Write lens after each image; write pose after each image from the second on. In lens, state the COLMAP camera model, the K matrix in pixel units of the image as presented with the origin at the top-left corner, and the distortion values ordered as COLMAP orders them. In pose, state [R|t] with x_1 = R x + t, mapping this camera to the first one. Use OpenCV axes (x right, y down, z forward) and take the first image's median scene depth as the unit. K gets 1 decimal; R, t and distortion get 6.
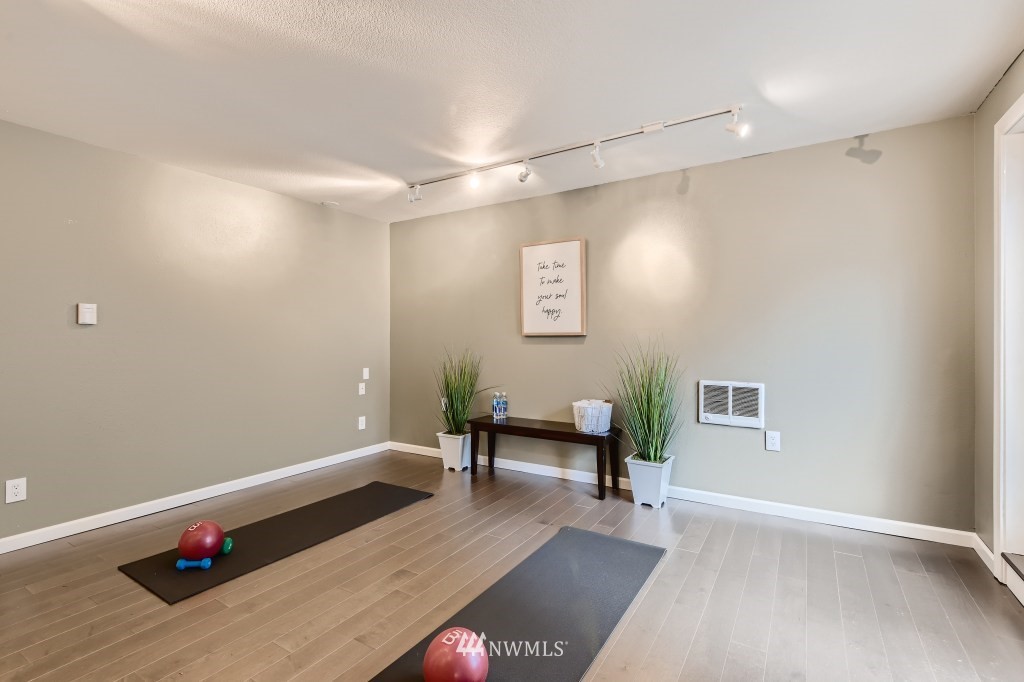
lens RADIAL K [[464.6, 0, 514.0], [0, 464.6, 334.0], [0, 0, 1]] dist [0.000064, -0.000662]
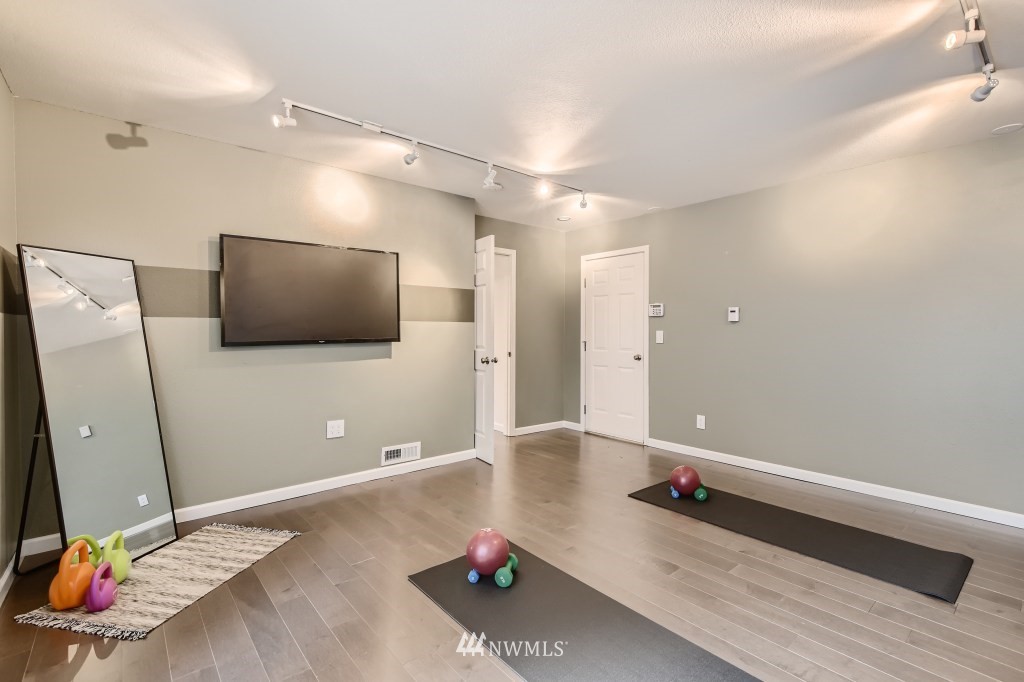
lens RADIAL K [[464.6, 0, 514.0], [0, 464.6, 334.0], [0, 0, 1]] dist [0.000064, -0.000662]
pose [[-0.294510, 0.015839, -0.955517, 0.575137], [0.010756, 0.999854, 0.013259, -0.008432], [0.955588, -0.006373, -0.294637, 0.681285]]
